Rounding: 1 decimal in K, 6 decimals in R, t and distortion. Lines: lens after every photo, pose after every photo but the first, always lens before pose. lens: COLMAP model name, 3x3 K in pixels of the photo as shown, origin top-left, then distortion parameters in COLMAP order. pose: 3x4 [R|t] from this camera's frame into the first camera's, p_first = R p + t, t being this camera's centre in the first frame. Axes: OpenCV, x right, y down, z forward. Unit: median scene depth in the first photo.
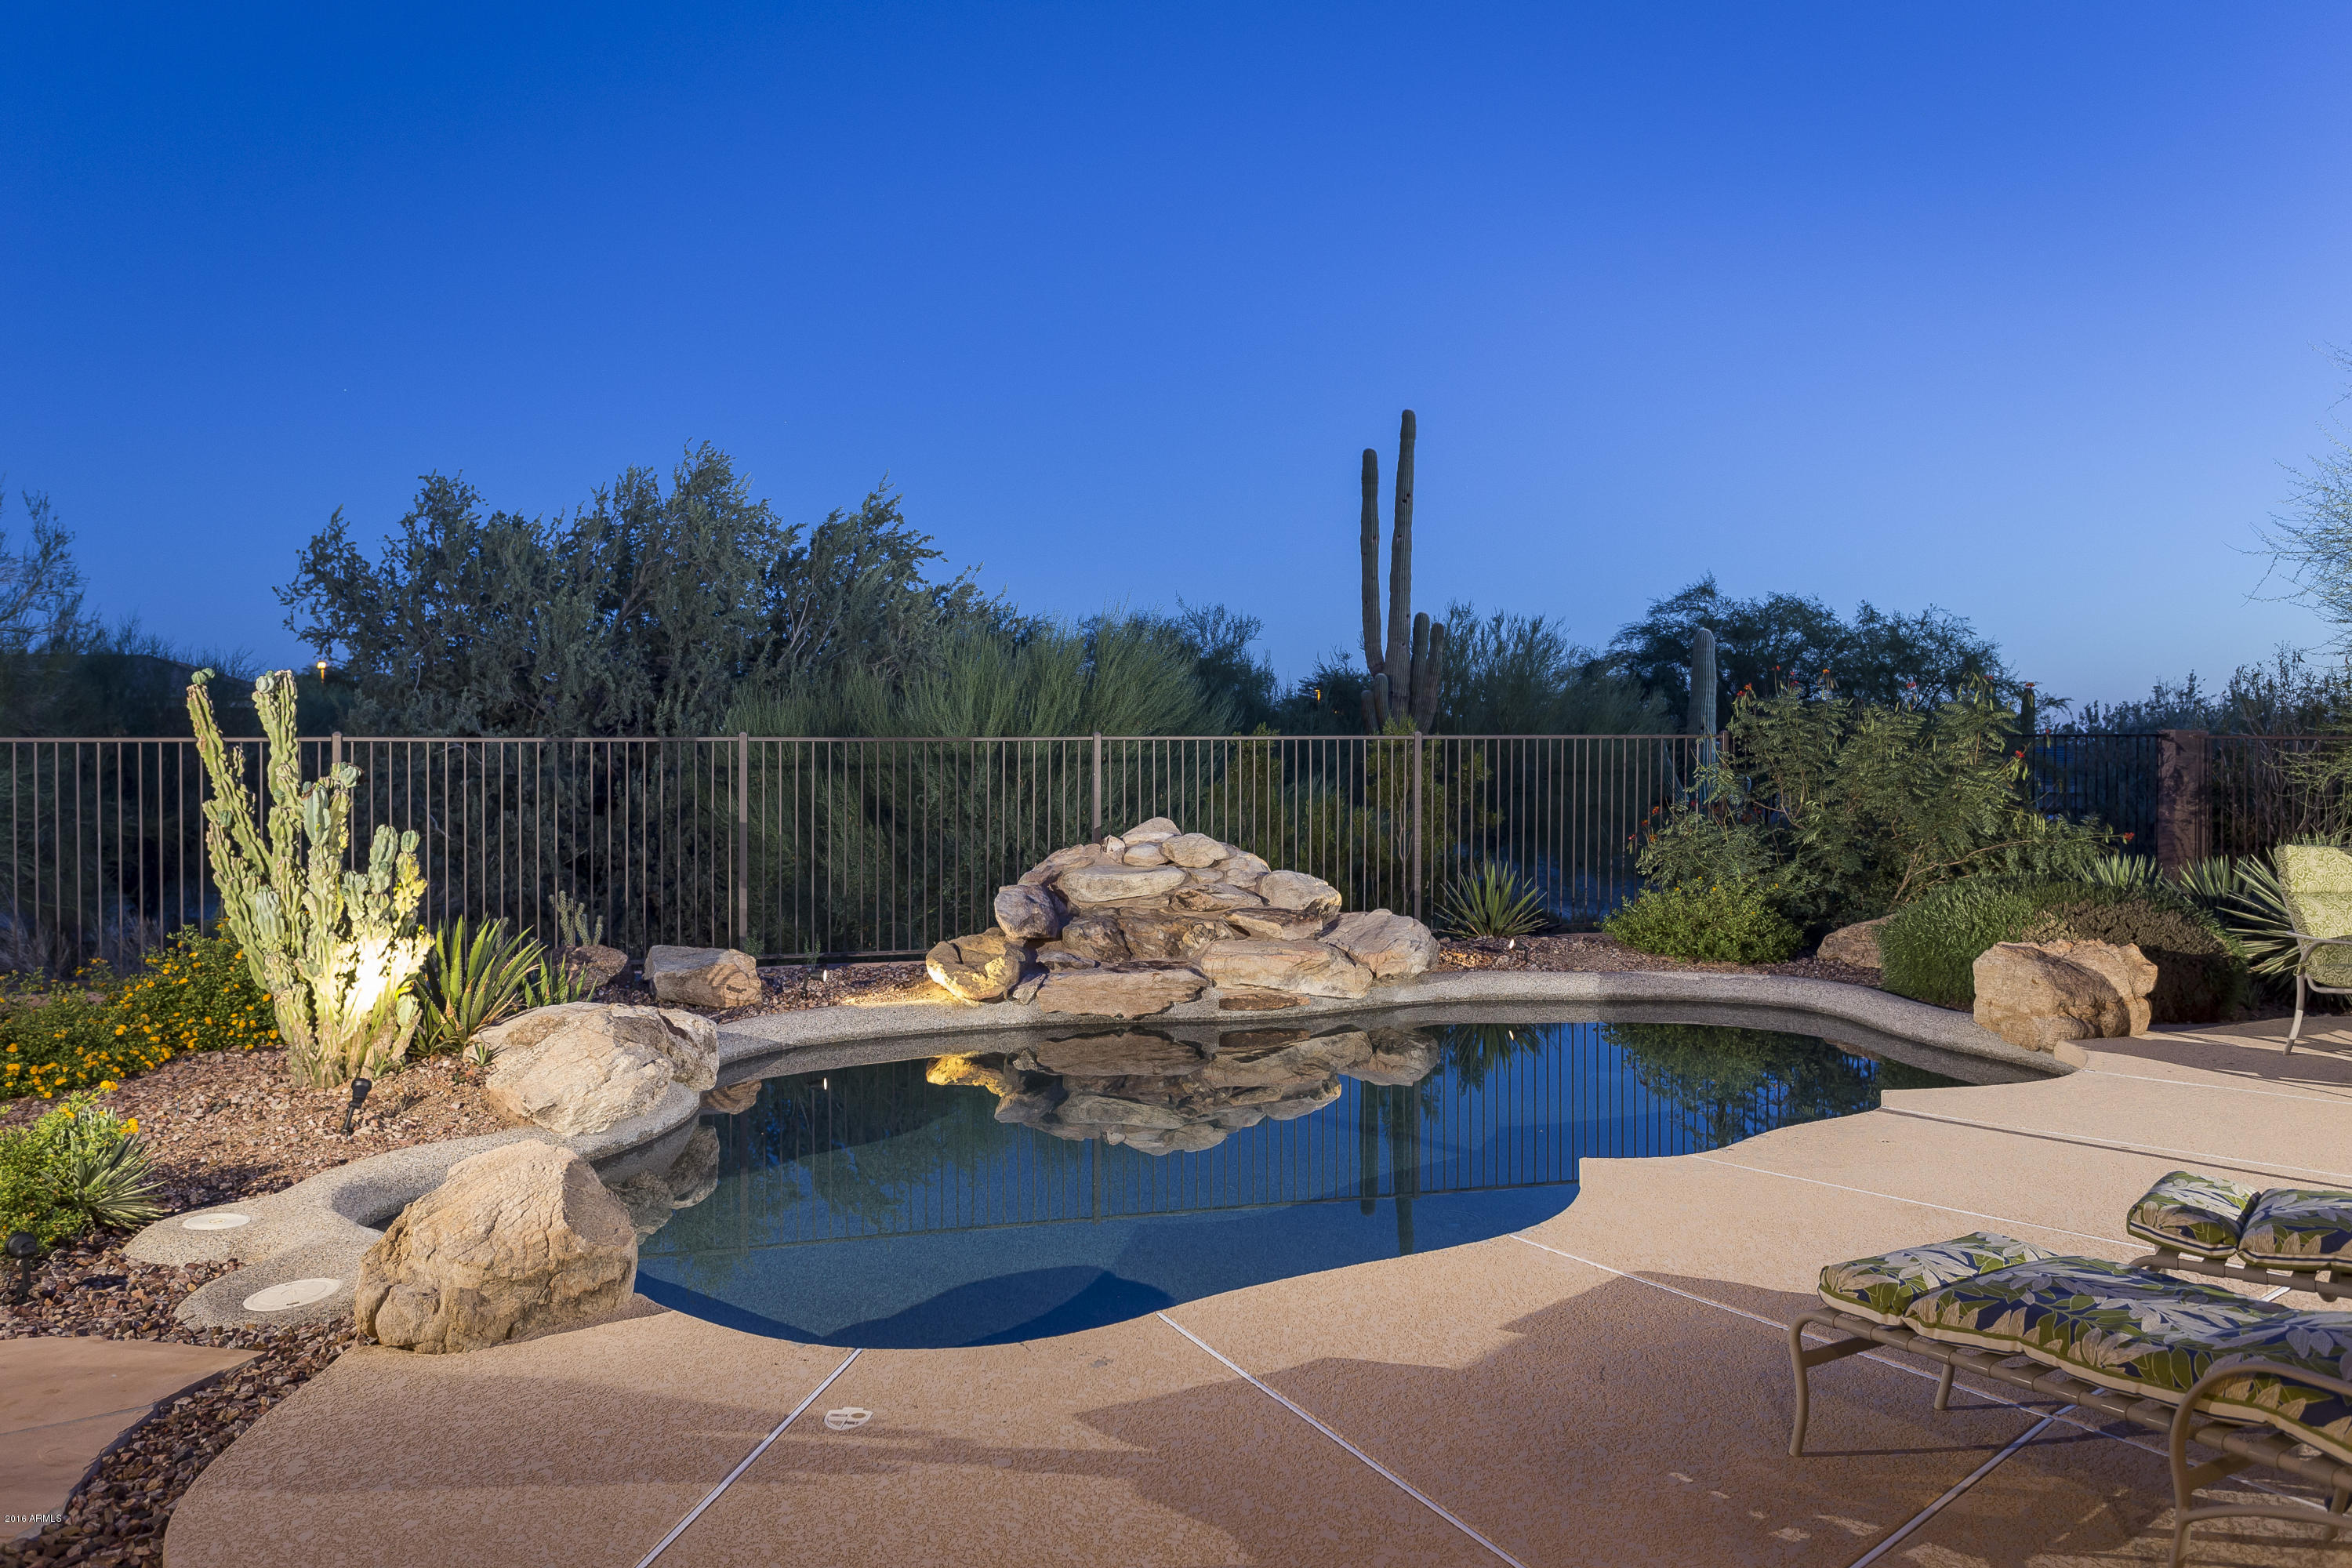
lens RADIAL K [[1950.4, 0, 1175.3], [0, 1950.4, 781.1], [0, 0, 1]] dist [0.011942, 0.006628]
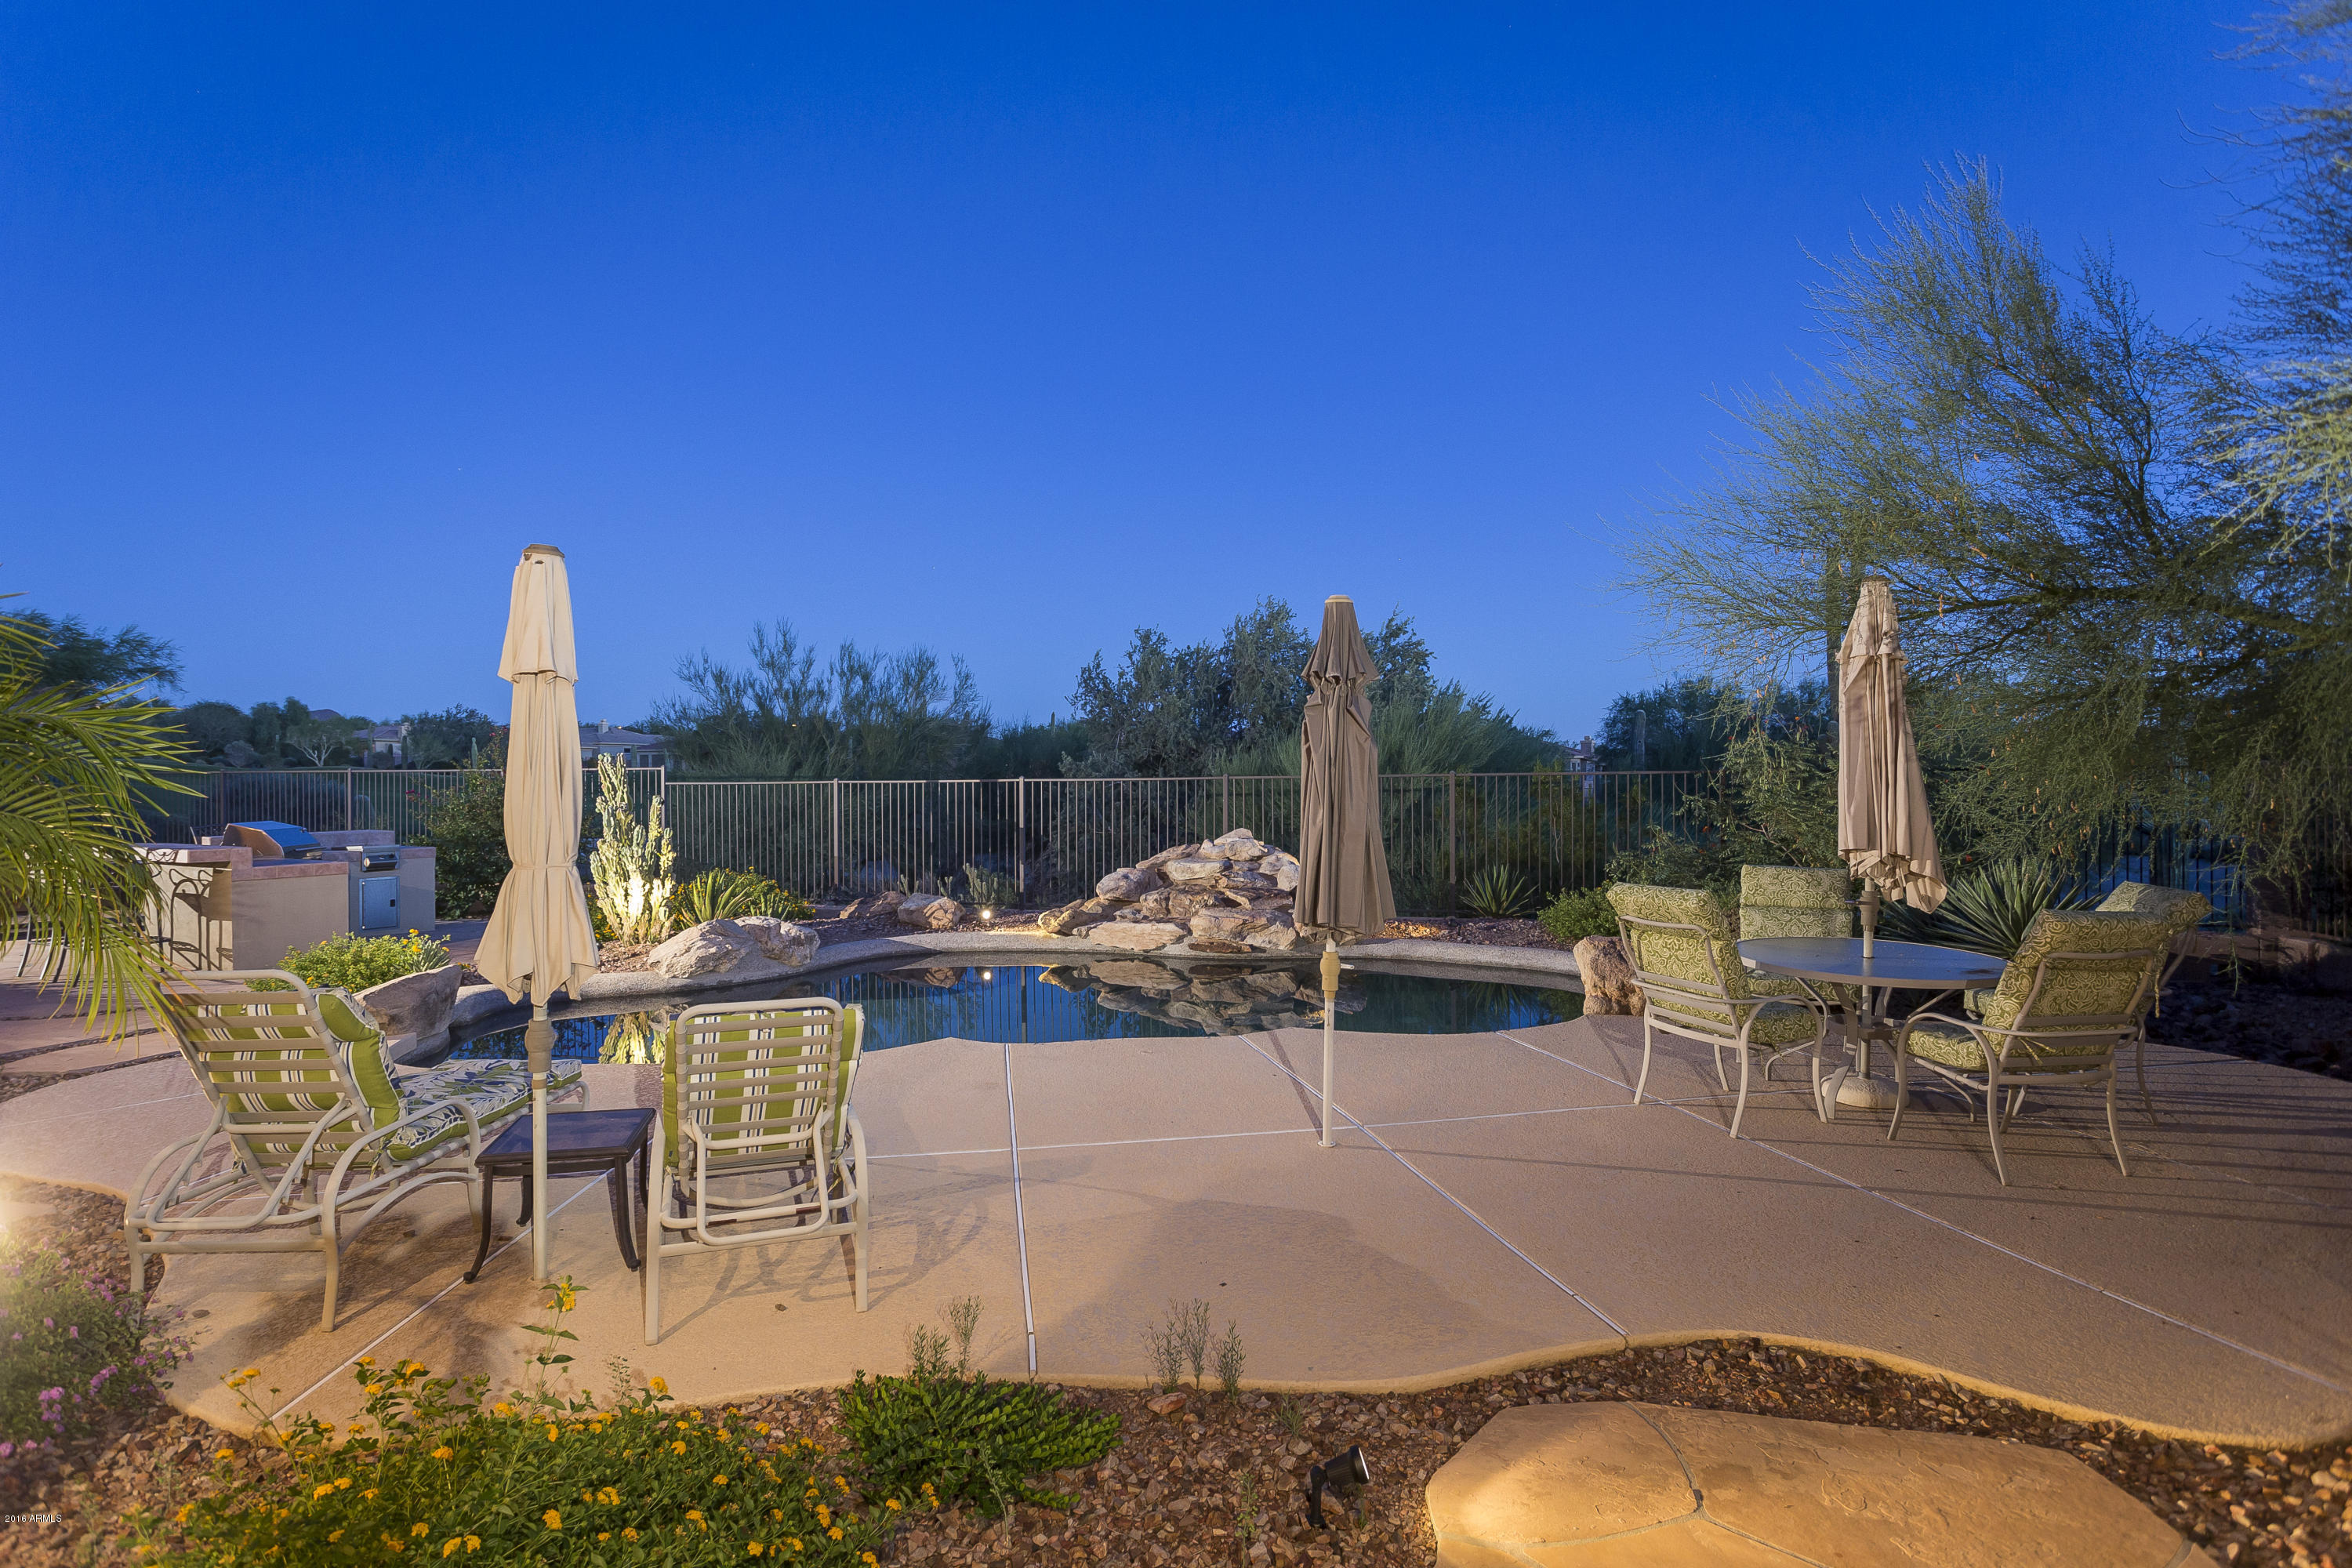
lens RADIAL K [[1294.7, 0, 1170.7], [0, 1294.7, 780.8], [0, 0, 1]] dist [0.001760, 0.000119]
pose [[0.818497, -0.005042, -0.574489, 0.606587], [-0.004042, 0.999886, -0.014534, -0.005152], [0.574496, 0.014219, 0.818384, 0.126882]]
